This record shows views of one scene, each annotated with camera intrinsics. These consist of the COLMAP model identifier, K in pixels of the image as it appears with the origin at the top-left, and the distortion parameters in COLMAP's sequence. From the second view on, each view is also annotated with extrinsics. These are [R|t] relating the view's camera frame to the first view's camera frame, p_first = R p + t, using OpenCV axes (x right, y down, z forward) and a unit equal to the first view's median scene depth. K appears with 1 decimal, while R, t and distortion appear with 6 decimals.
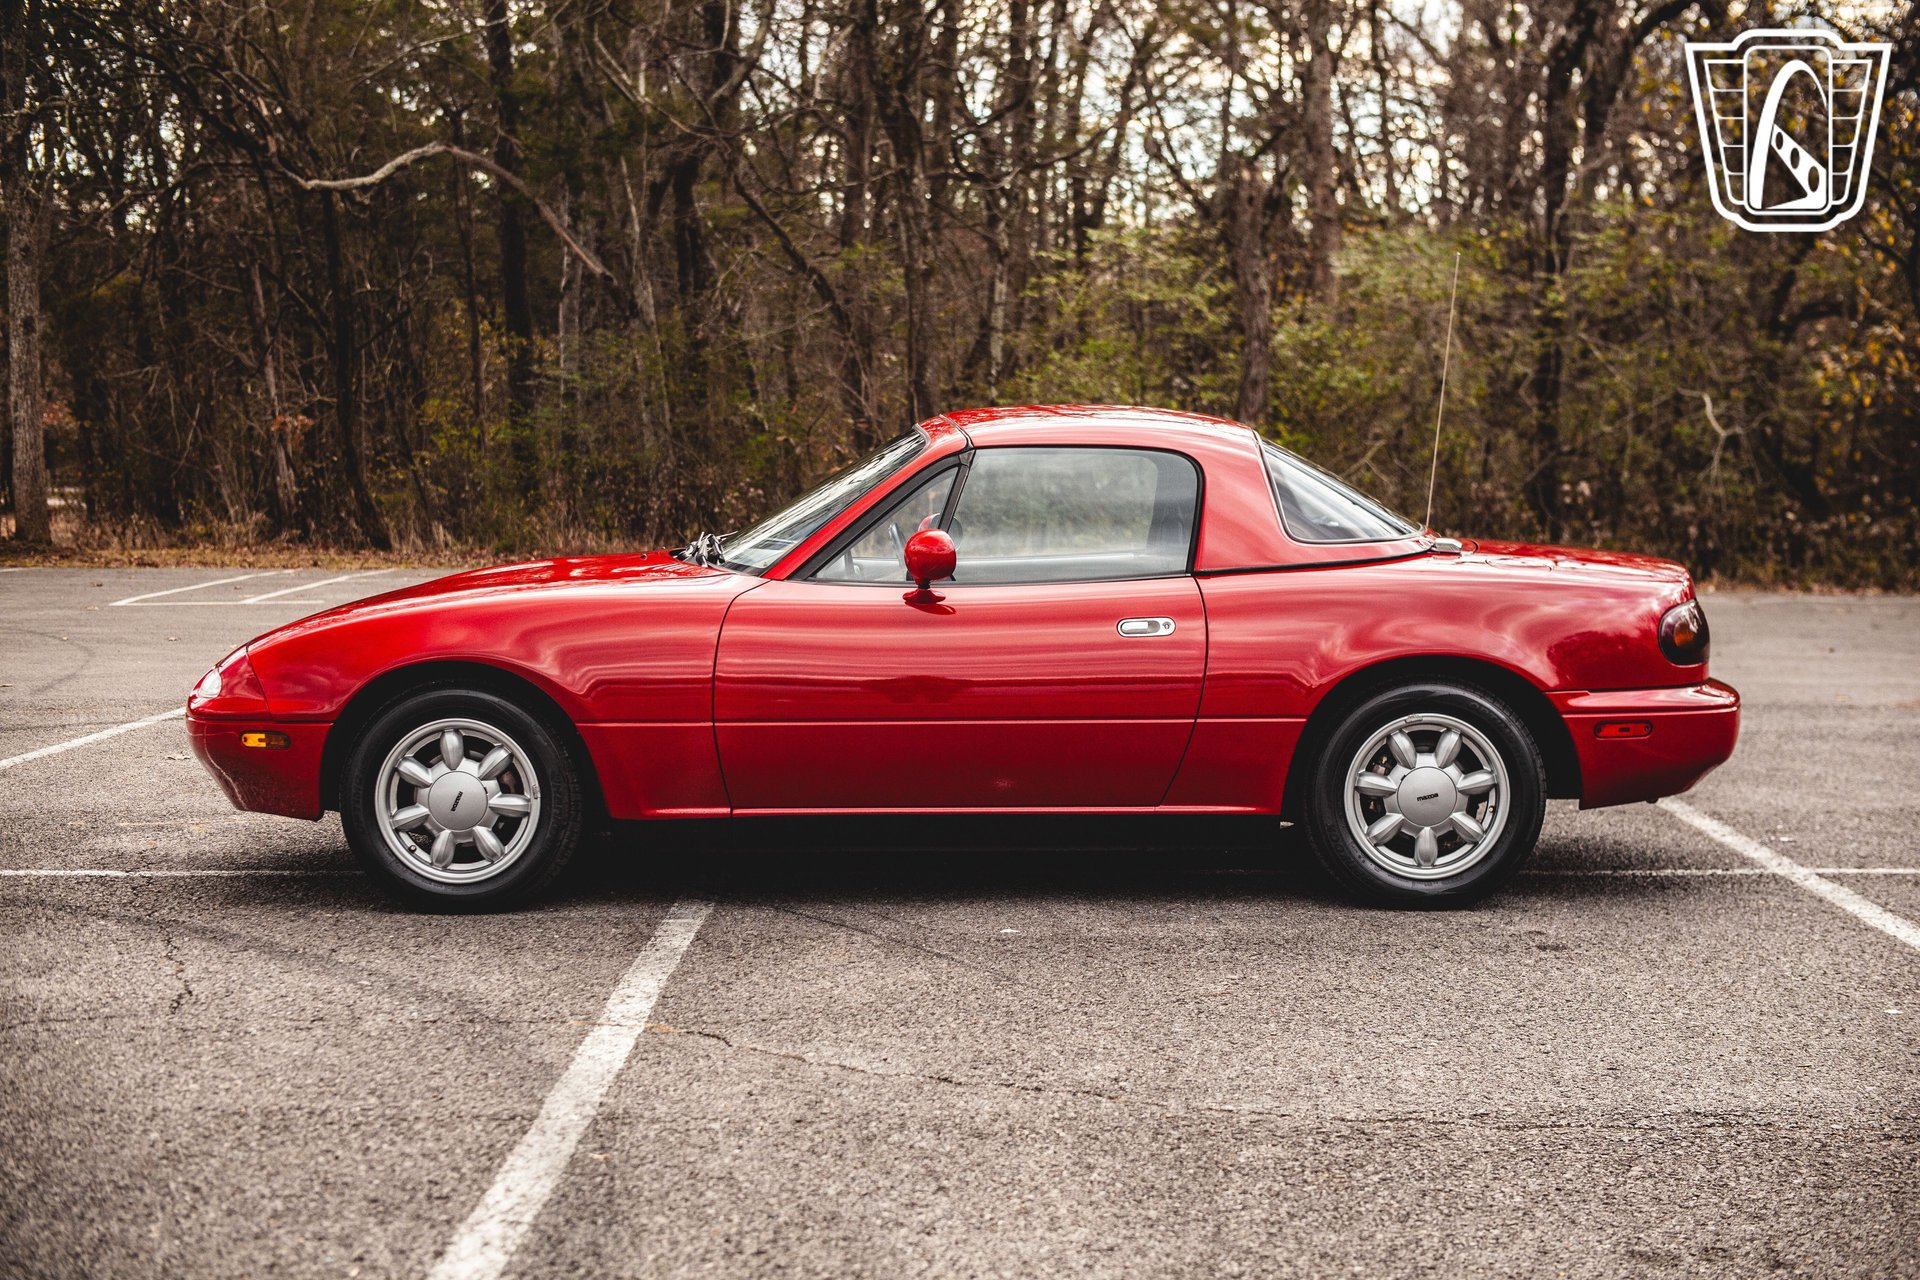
lens RADIAL K [[2910.8, 0, 960.0], [0, 2910.8, 640.0], [0, 0, 1]] dist [-0.128944, 0.160366]
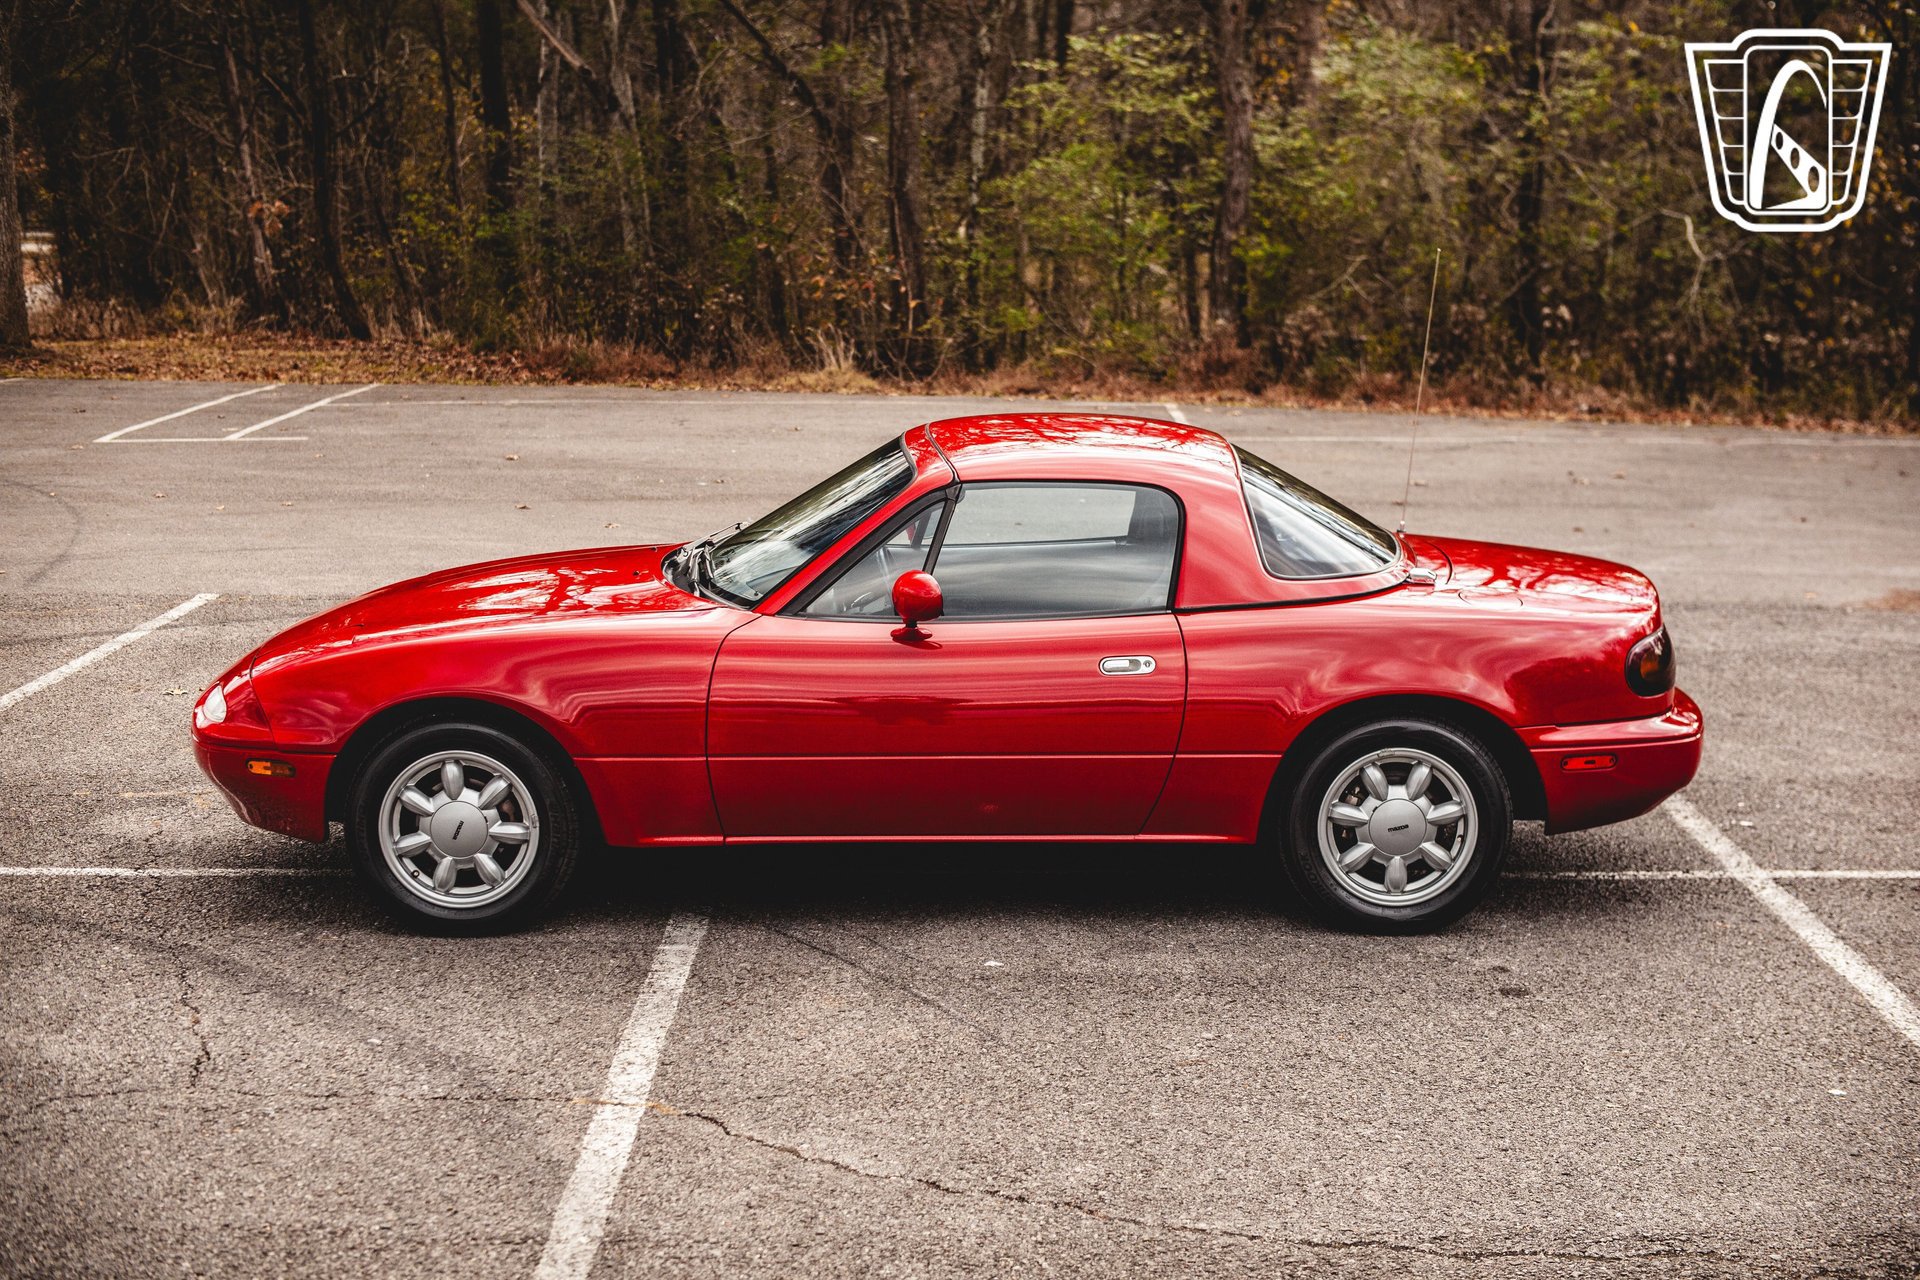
lens RADIAL K [[2910.8, 0, 960.0], [0, 2910.8, 640.0], [0, 0, 1]] dist [-0.128944, 0.160366]
pose [[0.999968, 0.002572, 0.007631, -0.002986], [-0.003237, 0.996074, 0.088466, -0.102995], [-0.007373, -0.088488, 0.996050, -0.022616]]
